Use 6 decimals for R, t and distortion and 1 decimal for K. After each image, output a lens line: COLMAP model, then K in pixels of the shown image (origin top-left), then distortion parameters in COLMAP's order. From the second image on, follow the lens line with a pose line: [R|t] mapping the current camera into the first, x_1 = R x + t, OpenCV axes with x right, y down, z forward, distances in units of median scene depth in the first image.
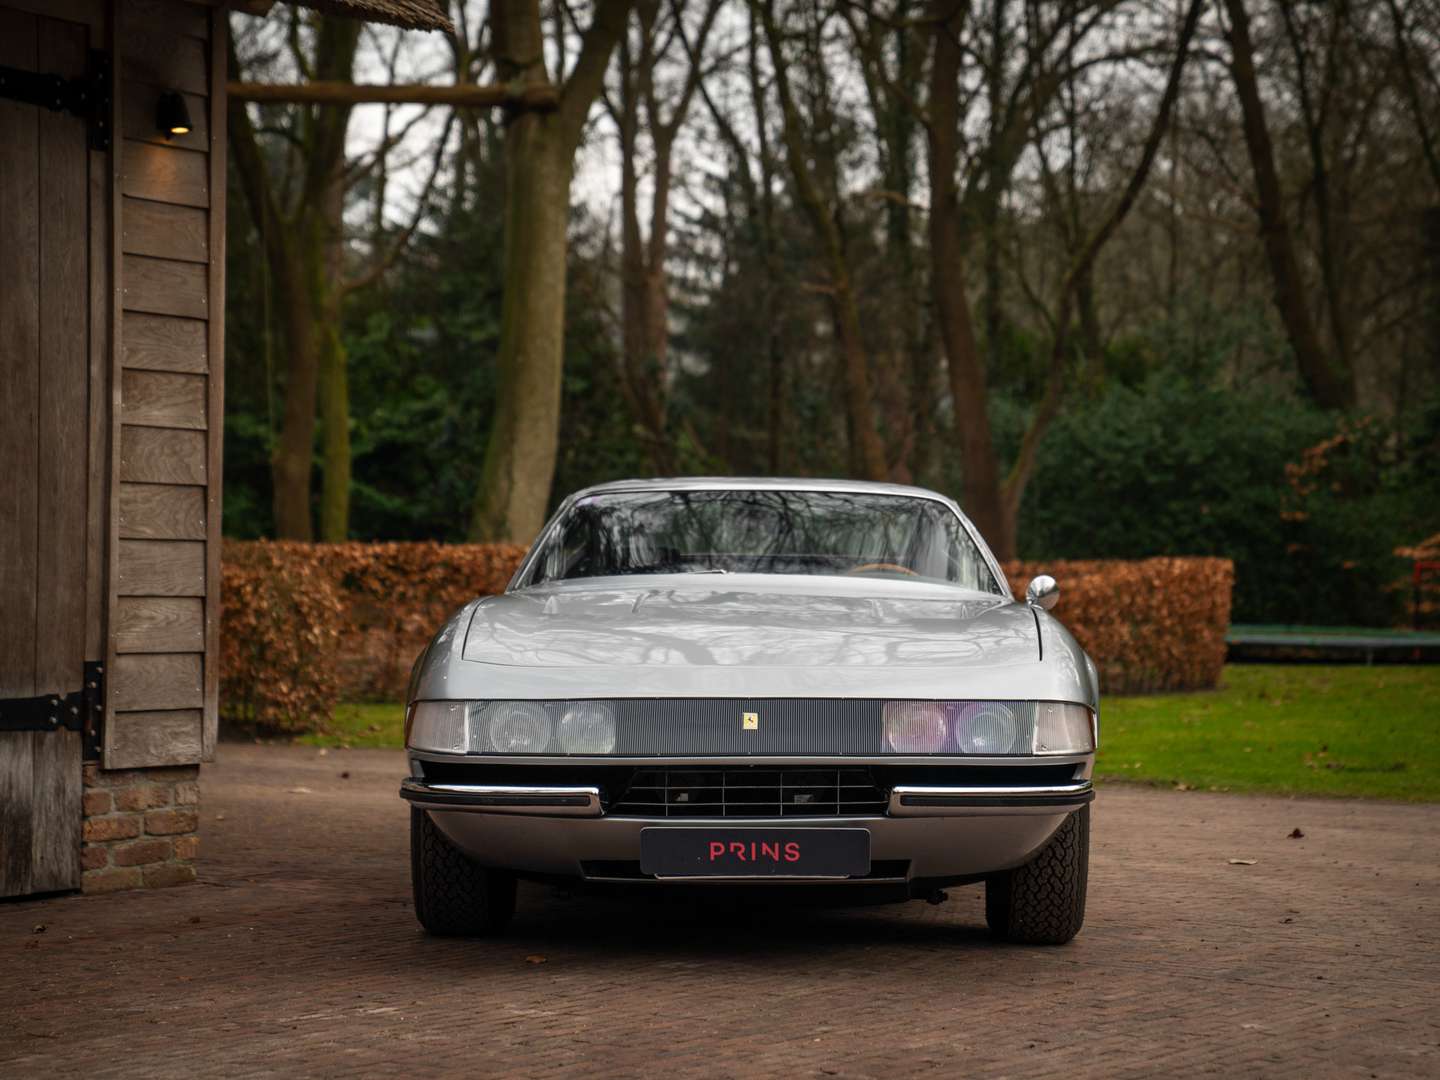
lens RADIAL K [[3049.0, 0, 720.0], [0, 3049.0, 540.0], [0, 0, 1]] dist [0.312310, 0.567727]
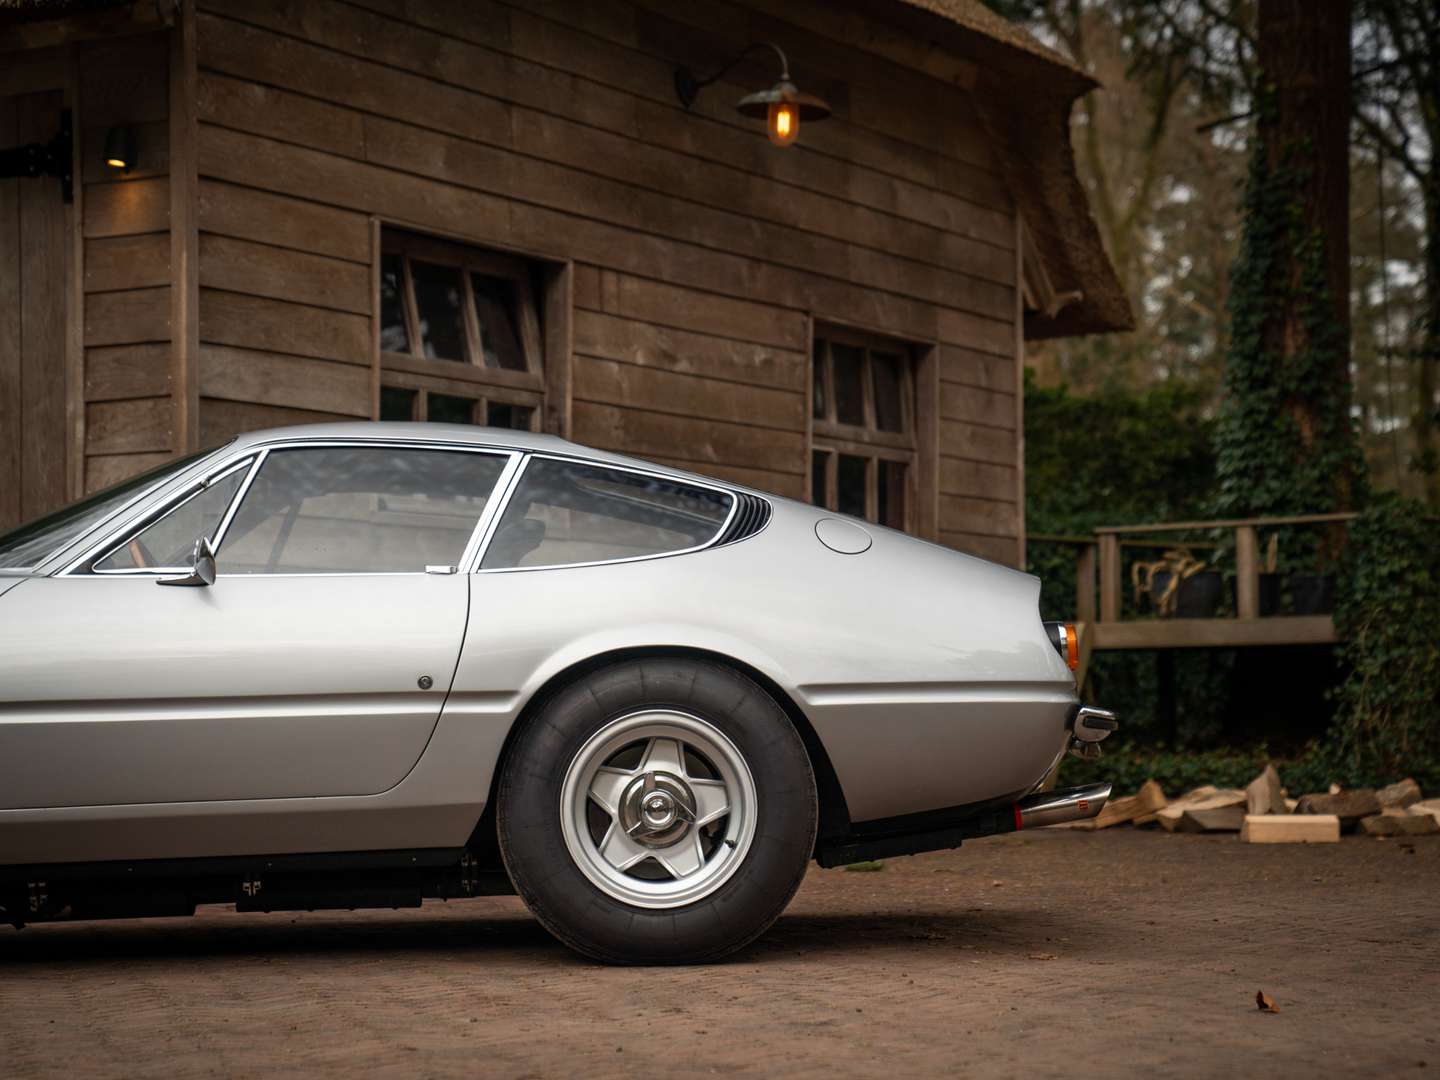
lens RADIAL K [[3049.0, 0, 720.0], [0, 3049.0, 540.0], [0, 0, 1]] dist [0.312310, 0.567727]
pose [[0.088775, -0.067513, -0.993761, 0.866880], [0.026798, 0.997501, -0.065373, 0.065436], [0.995691, -0.020827, 0.090362, 1.117489]]
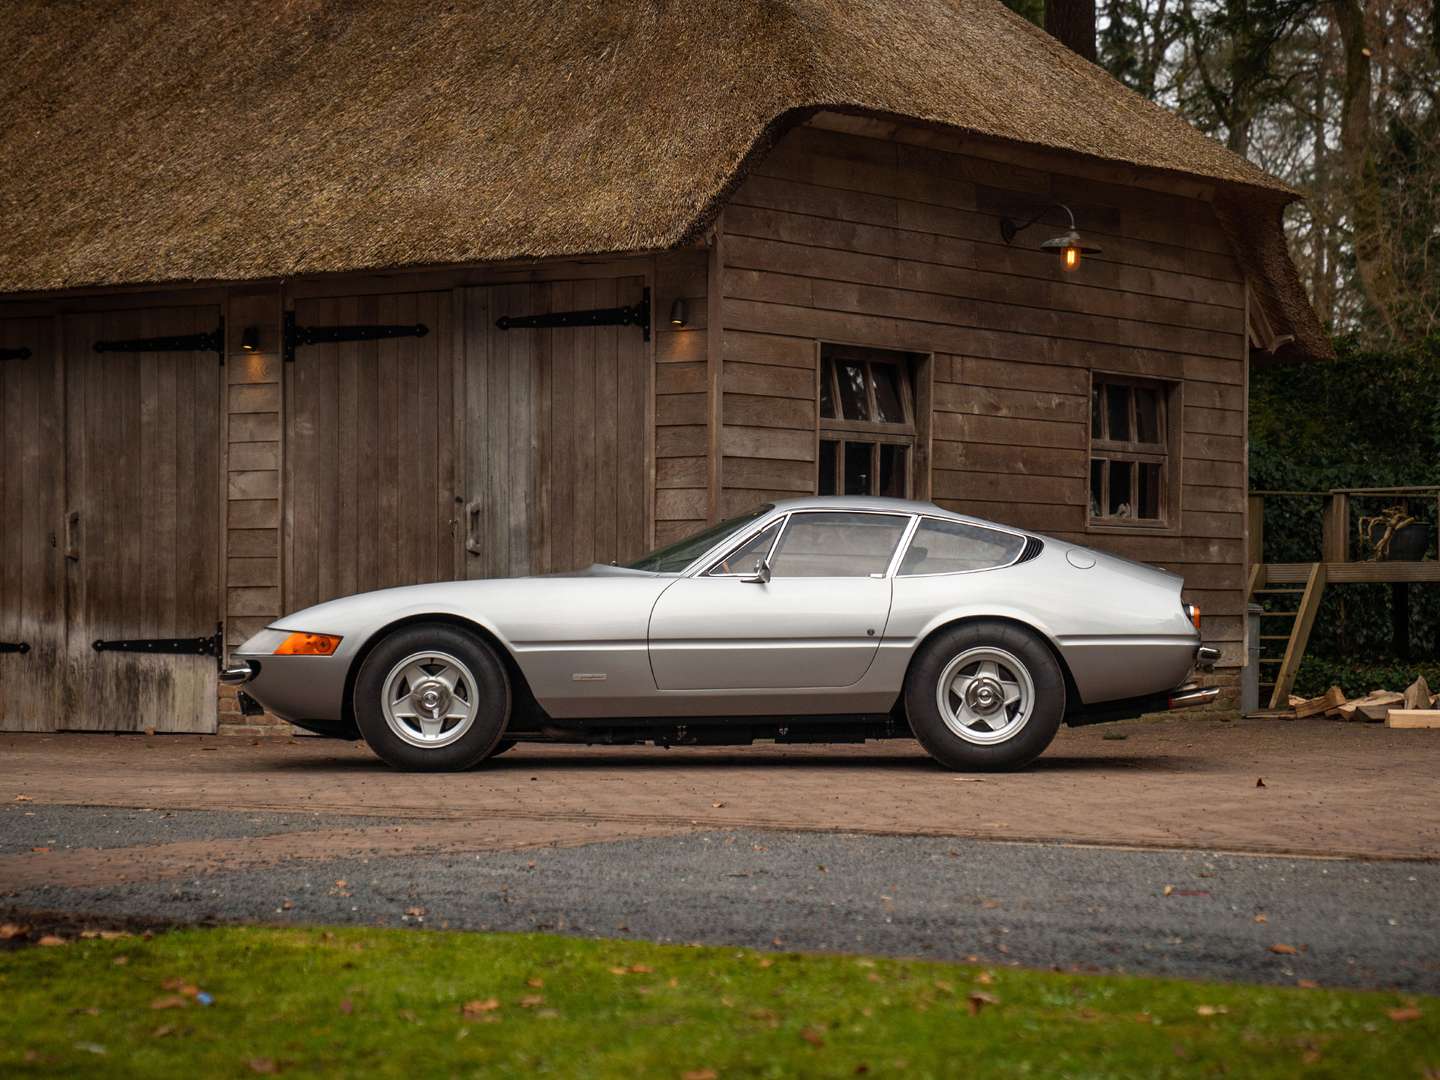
lens RADIAL K [[3358.5, 0, 798.8], [0, 3358.5, 560.3], [0, 0, 1]] dist [0.305642, 0.190225]
pose [[0.013186, -0.024225, -0.999620, 1.779897], [0.015711, 0.999588, -0.024017, 0.053298], [0.999790, -0.015389, 0.013561, 1.055062]]
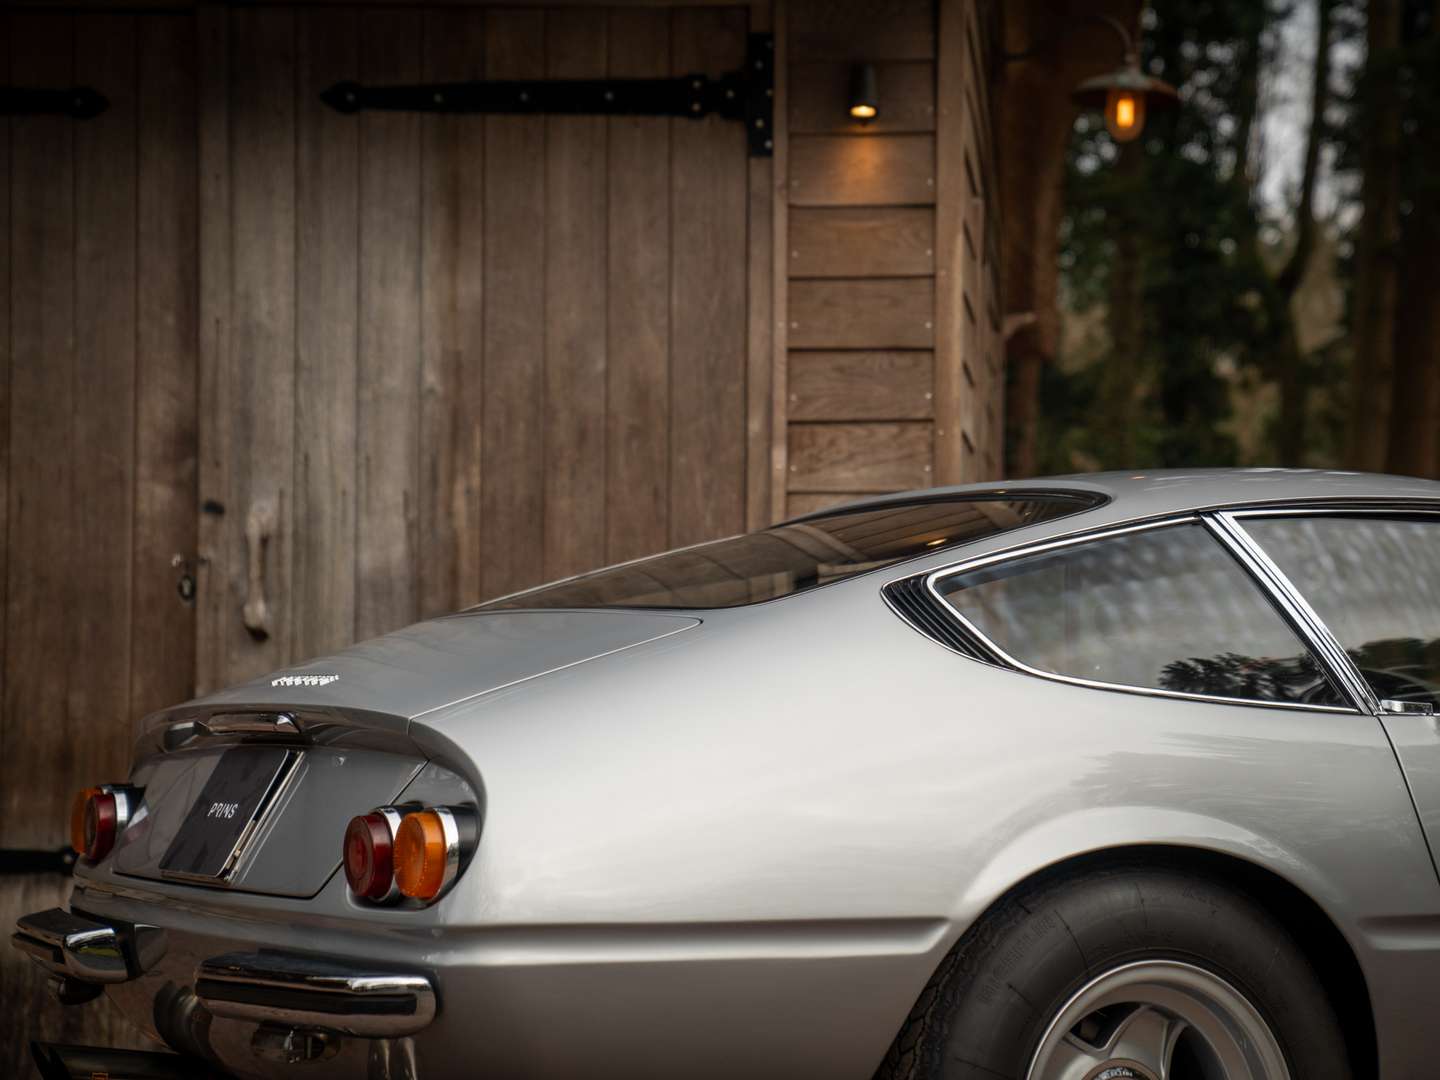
lens RADIAL K [[3044.2, 0, 788.5], [0, 3044.2, 534.3], [0, 0, 1]] dist [0.329200, 0.239174]
pose [[0.512140, -0.052366, -0.857304, 0.478418], [0.015032, 0.998533, -0.052012, 0.014156], [0.858770, 0.013751, 0.512176, 0.597246]]
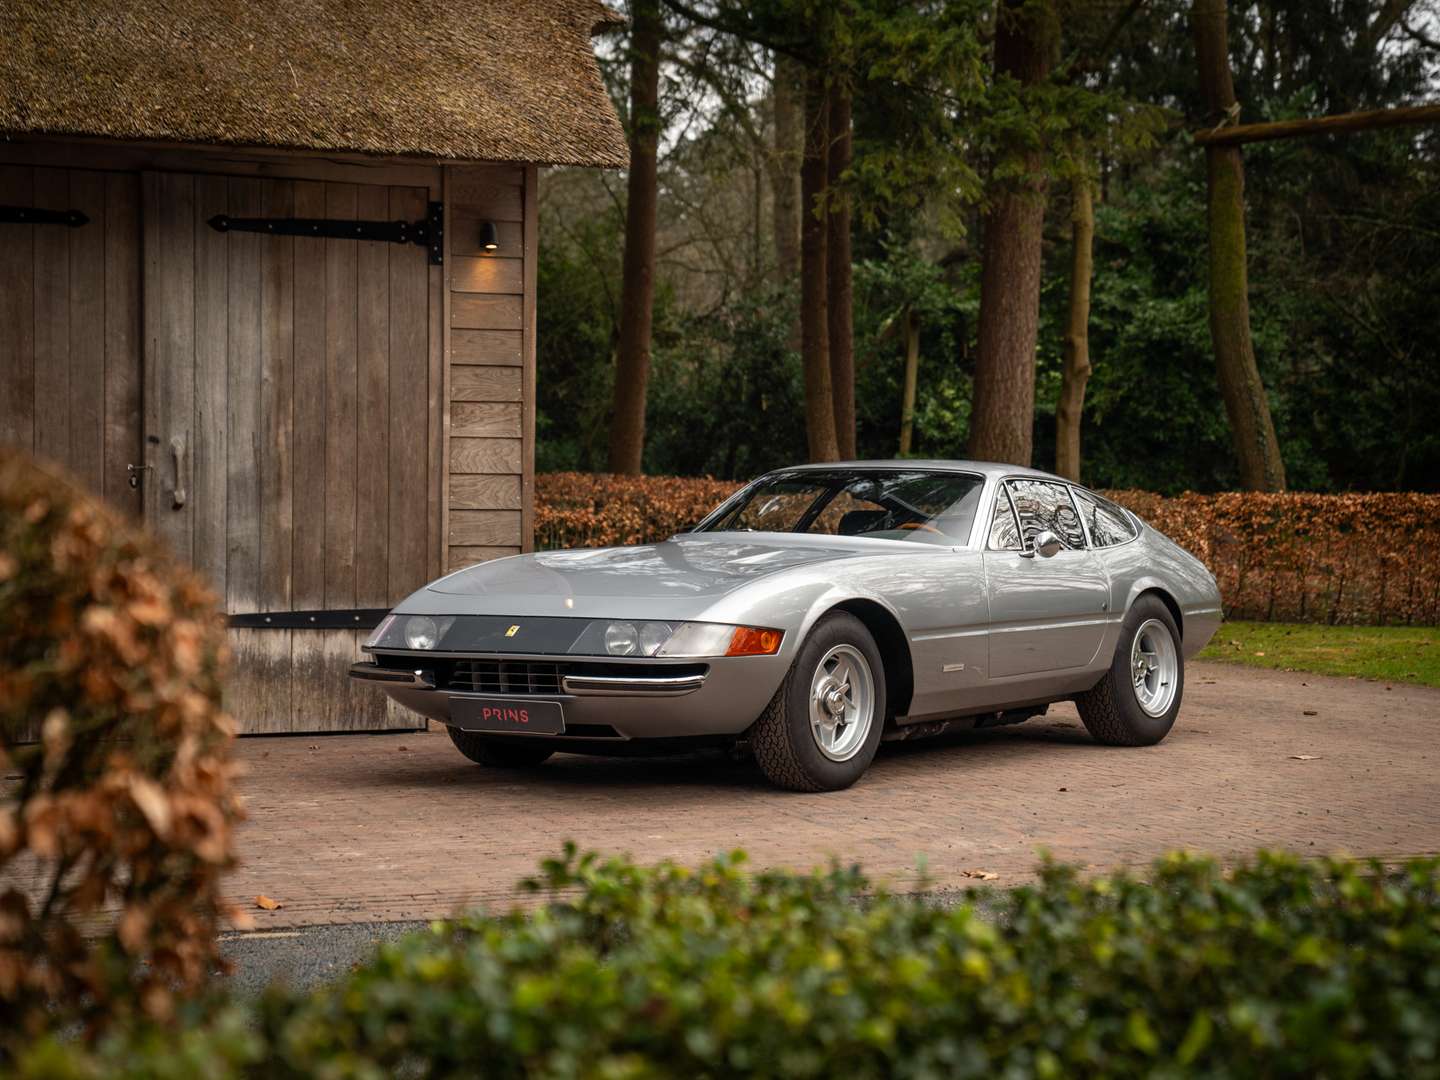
lens RADIAL K [[2631.3, 0, 709.9], [0, 2631.3, 541.7], [0, 0, 1]] dist [0.212530, 0.371890]
pose [[0.823825, 0.002560, -0.566839, 0.677562], [0.010740, 0.999740, 0.020125, -0.009638], [0.566743, -0.022667, 0.823583, -0.034997]]
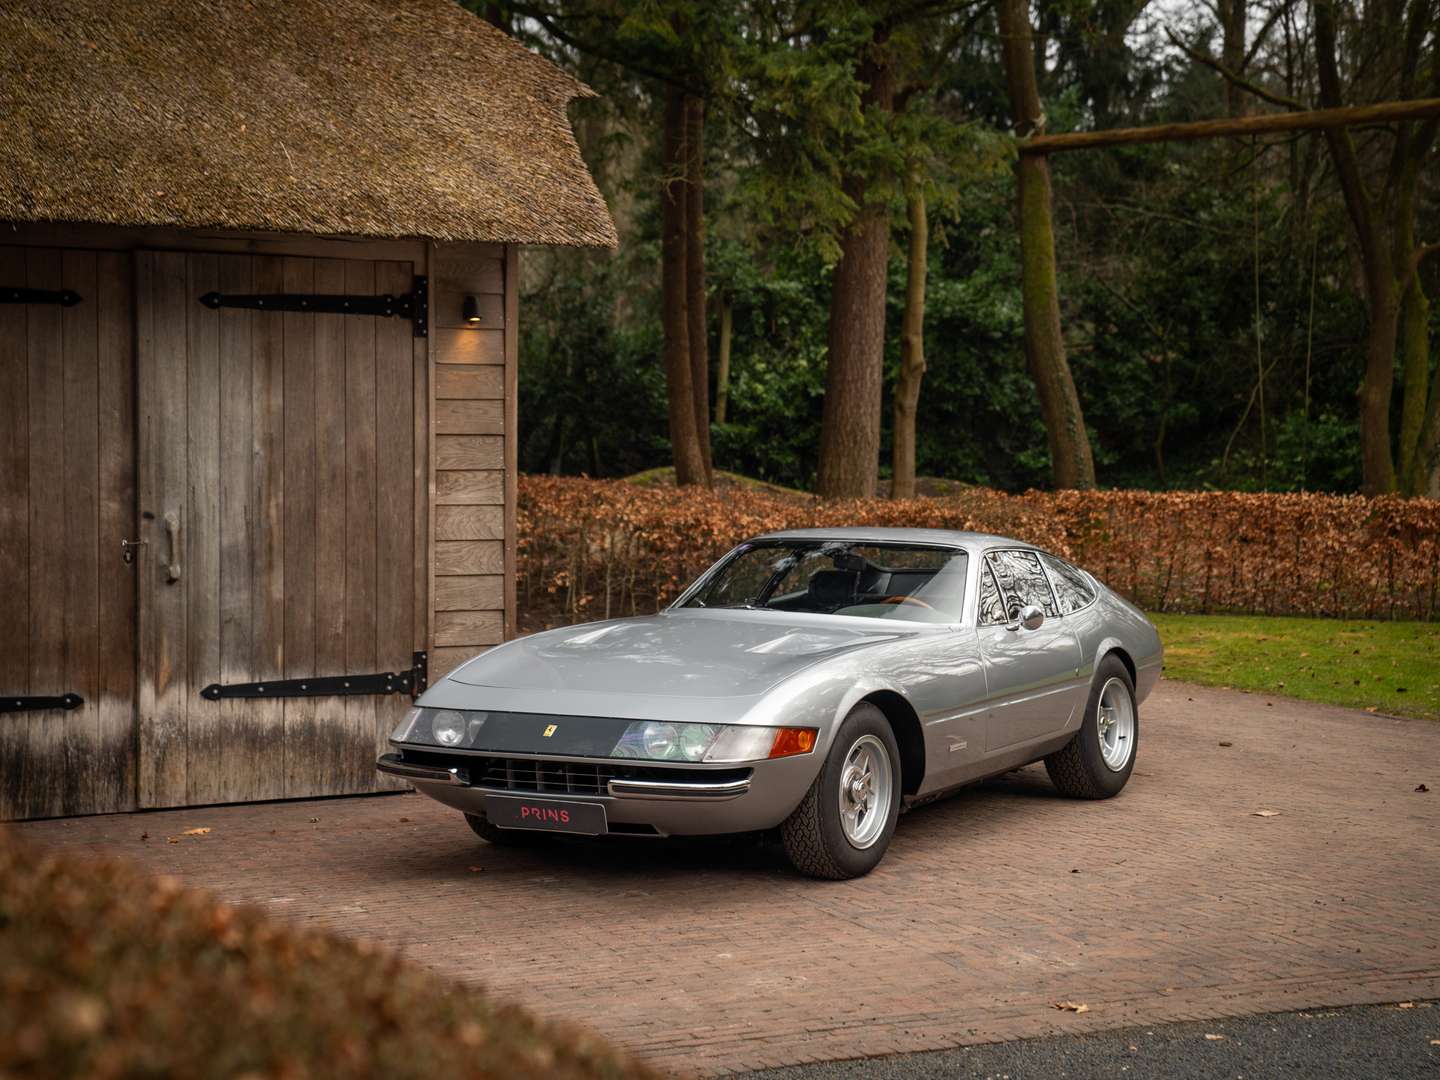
lens RADIAL K [[2417.1, 0, 720.0], [0, 2417.1, 540.0], [0, 0, 1]] dist [0.182332, 0.177381]
pose [[0.872717, 0.011439, -0.488092, 0.553086], [0.013610, 0.998767, 0.047742, -0.077596], [0.488036, -0.048309, 0.871485, -0.031907]]
